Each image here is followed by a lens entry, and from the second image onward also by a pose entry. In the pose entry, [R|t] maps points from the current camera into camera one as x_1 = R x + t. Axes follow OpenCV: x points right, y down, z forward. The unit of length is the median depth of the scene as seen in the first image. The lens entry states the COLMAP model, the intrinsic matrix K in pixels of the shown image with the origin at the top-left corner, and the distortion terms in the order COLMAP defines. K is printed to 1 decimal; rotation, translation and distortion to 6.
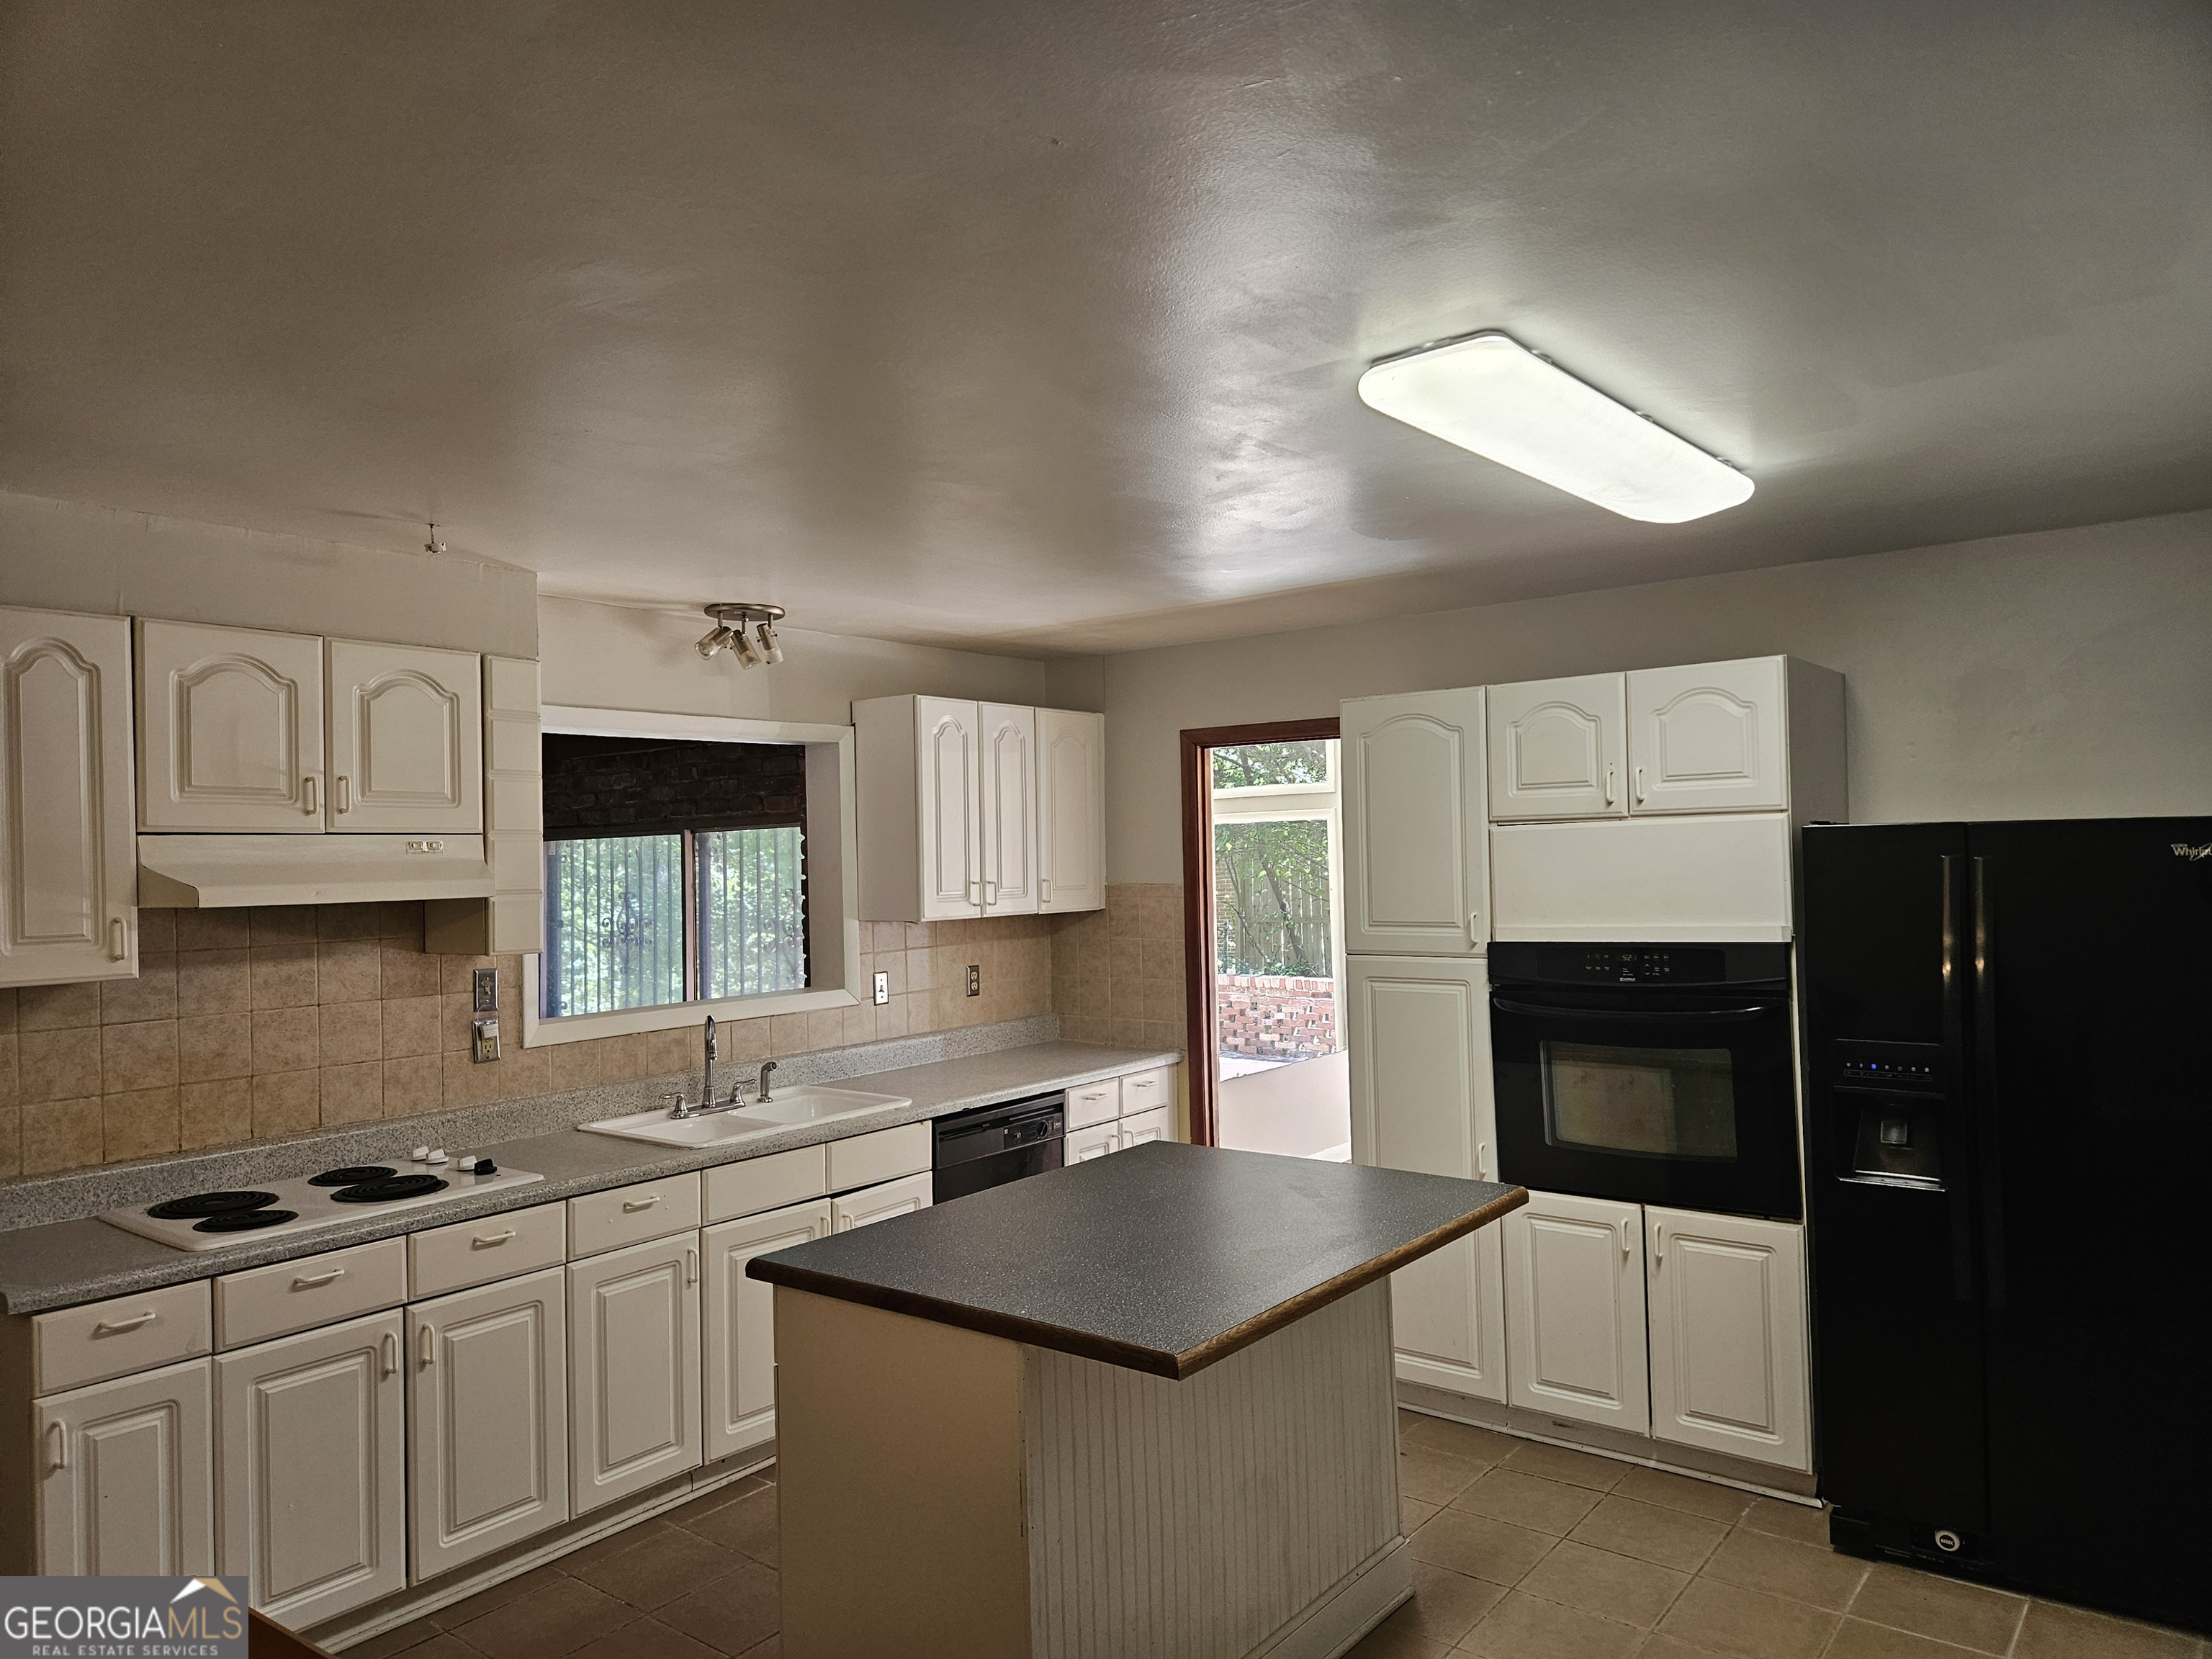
lens RADIAL K [[1438.3, 0, 1112.7], [0, 1438.3, 831.8], [0, 0, 1]] dist [0.065755, -0.047002]
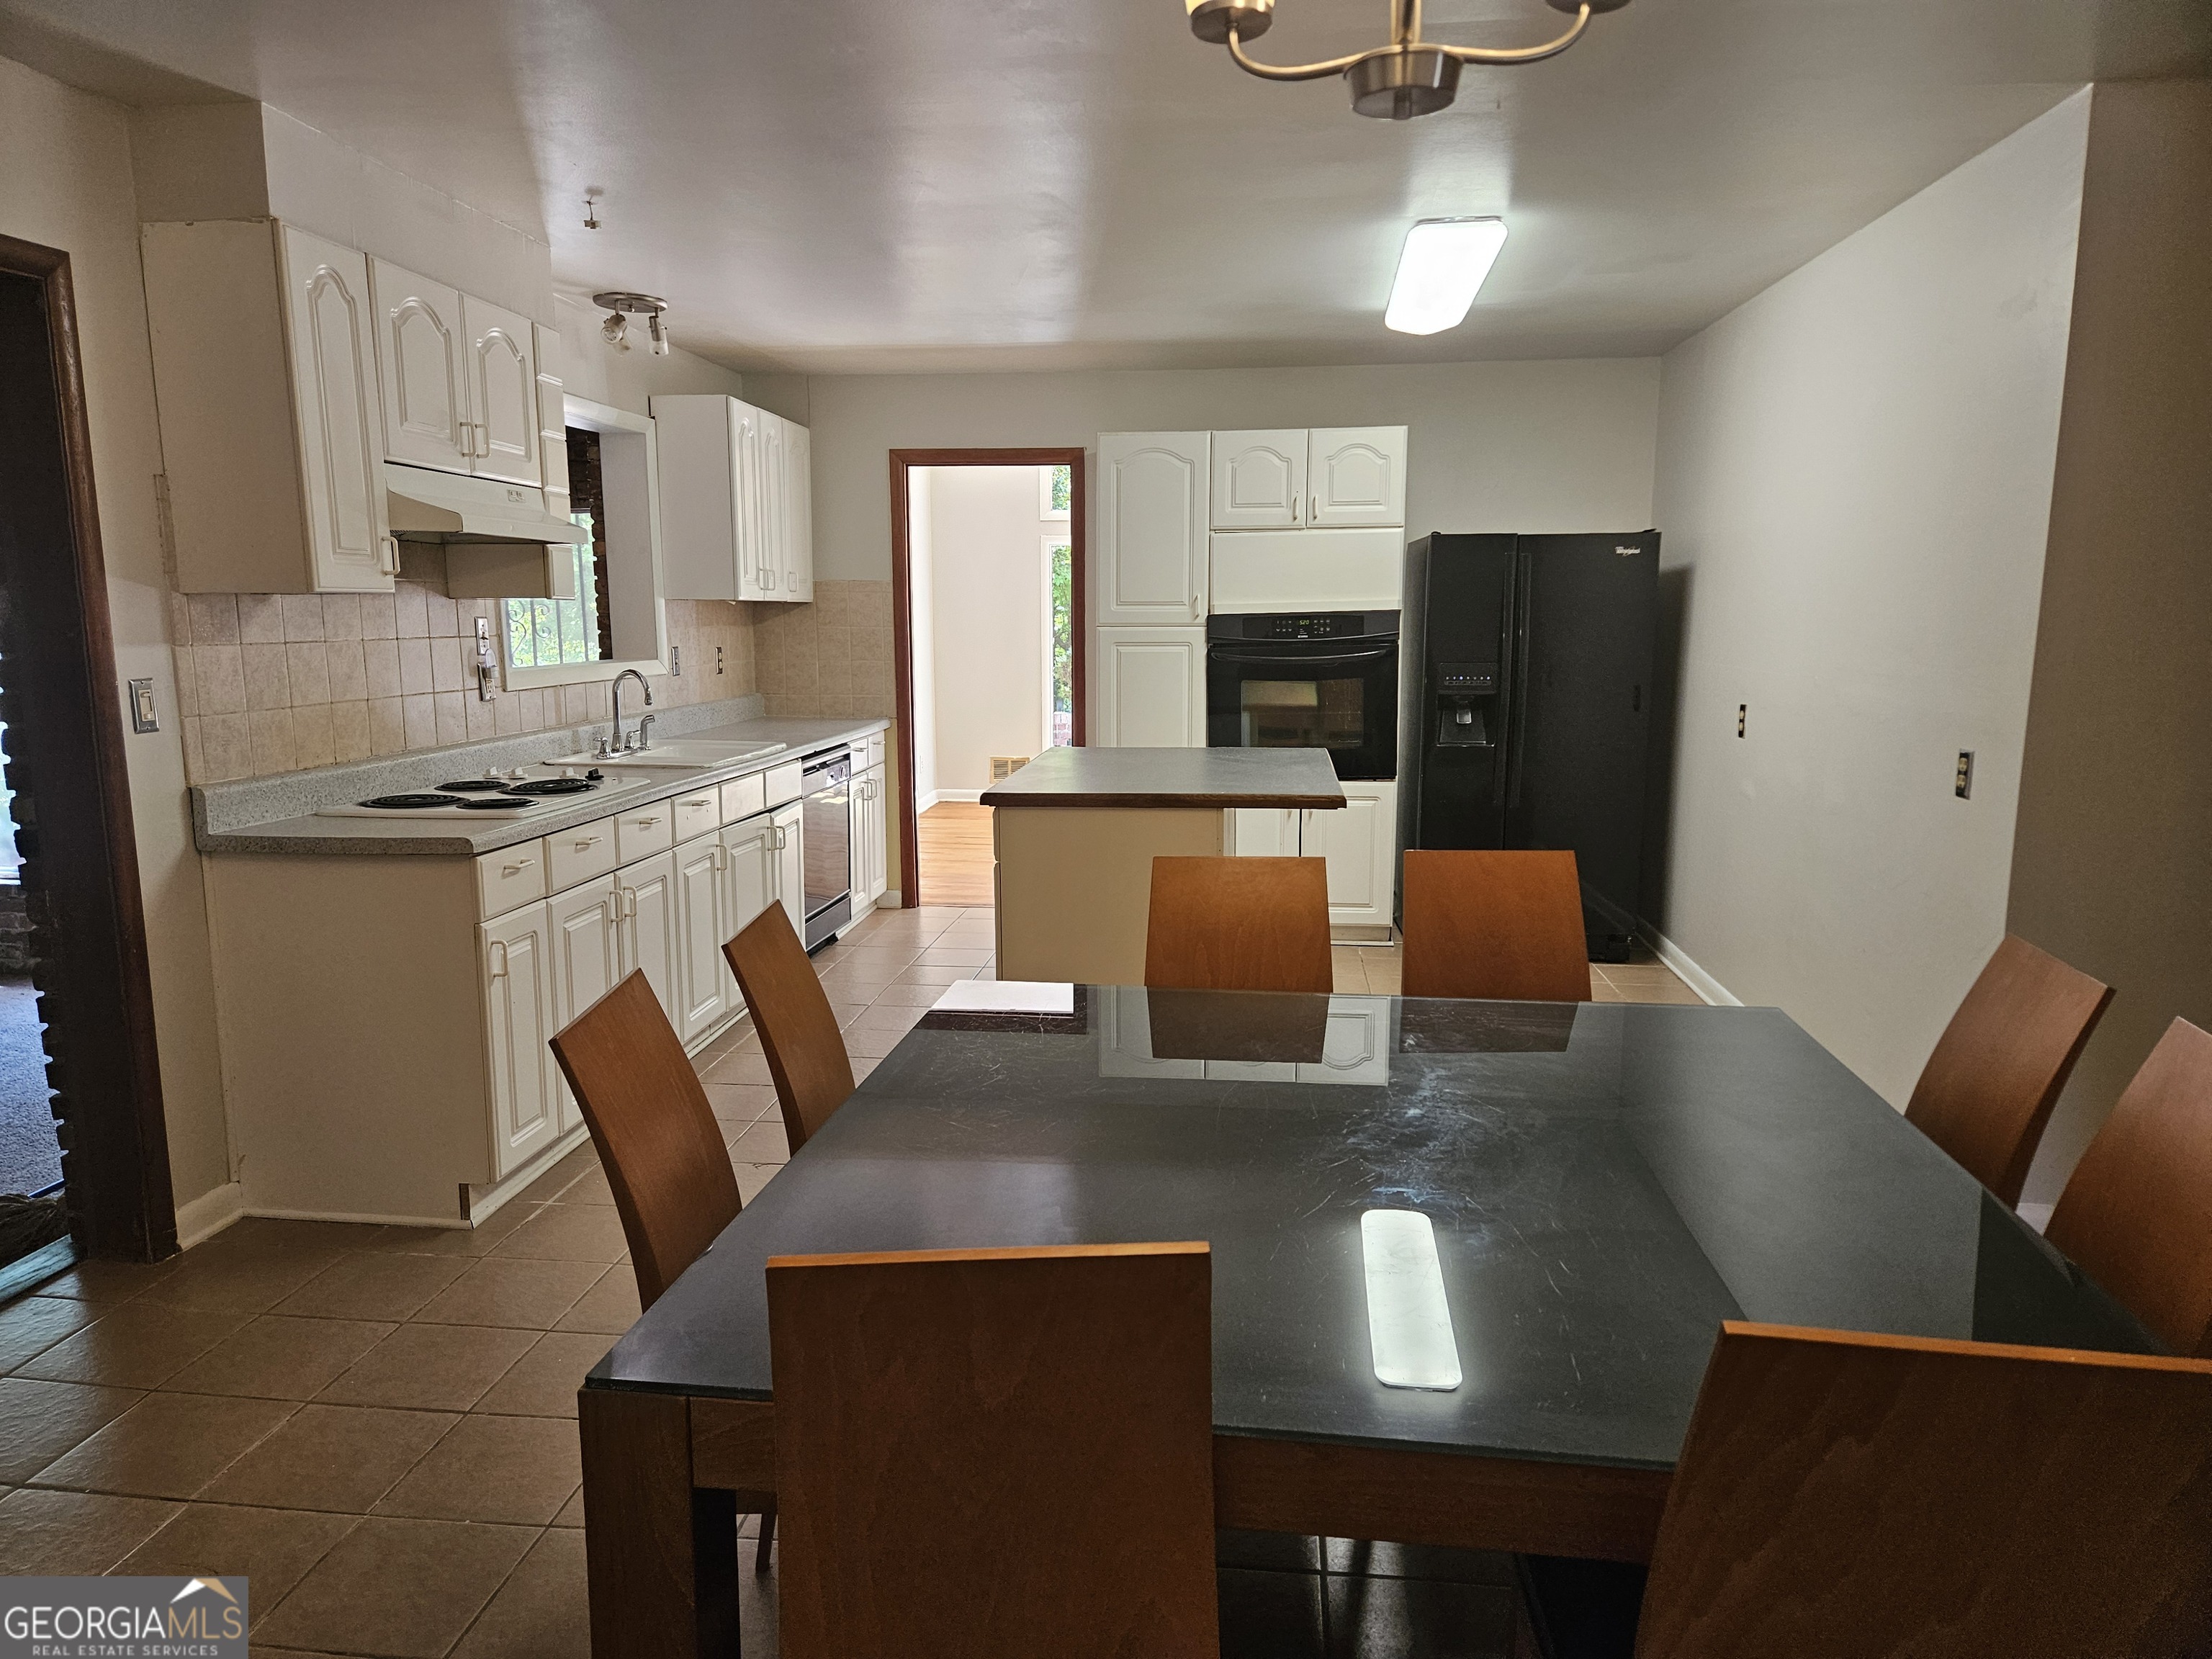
lens RADIAL K [[1438.3, 0, 1105.1], [0, 1438.3, 826.6], [0, 0, 1]] dist [0.065755, -0.047002]
pose [[0.850351, -0.058832, 0.522916, -0.618928], [-0.025082, 0.988069, 0.151953, 0.072243], [-0.525617, -0.142330, 0.838730, -0.193936]]
